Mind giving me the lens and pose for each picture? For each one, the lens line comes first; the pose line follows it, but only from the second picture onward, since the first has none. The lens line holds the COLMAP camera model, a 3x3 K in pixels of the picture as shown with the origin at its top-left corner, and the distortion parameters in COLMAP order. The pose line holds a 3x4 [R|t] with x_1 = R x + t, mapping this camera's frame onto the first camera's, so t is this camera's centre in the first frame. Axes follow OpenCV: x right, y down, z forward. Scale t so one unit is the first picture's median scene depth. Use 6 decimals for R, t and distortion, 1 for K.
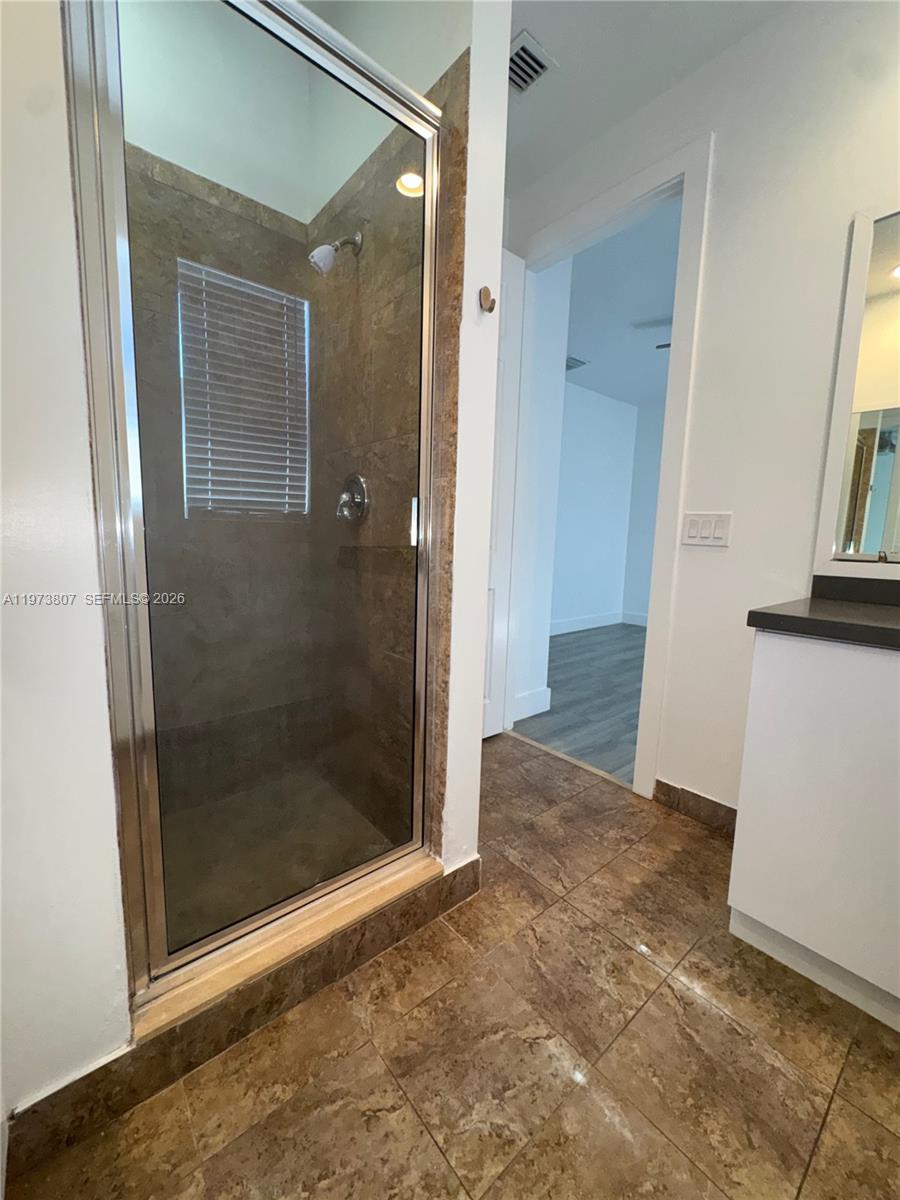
lens RADIAL K [[485.0, 0, 446.1], [0, 485.0, 597.7], [0, 0, 1]] dist [-0.001574, -0.000226]
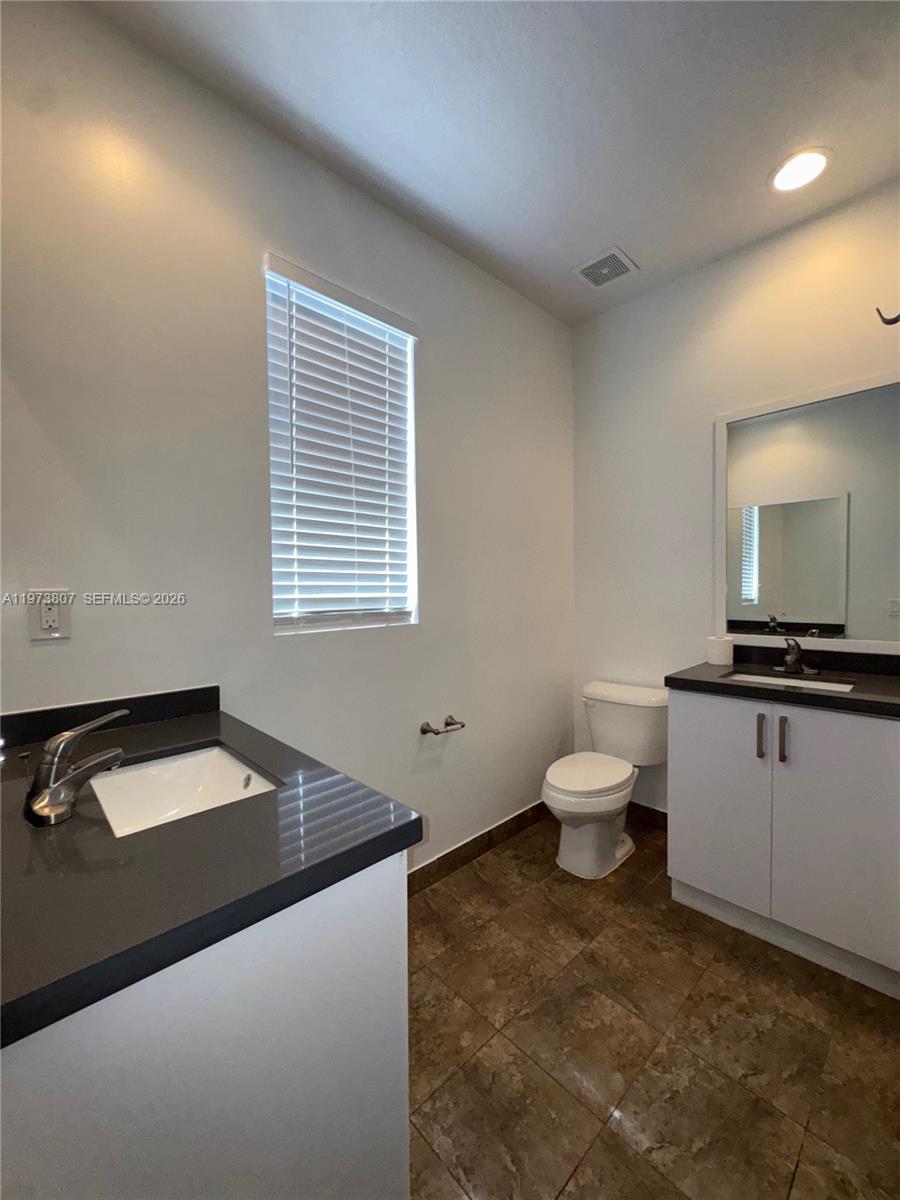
lens RADIAL K [[485.0, 0, 446.1], [0, 485.0, 603.3], [0, 0, 1]] dist [-0.001574, -0.000226]
pose [[-0.998083, -0.015530, -0.059907, 0.786262], [-0.024394, 0.988355, 0.150196, -0.427109], [0.056877, 0.151369, -0.986840, 1.968078]]
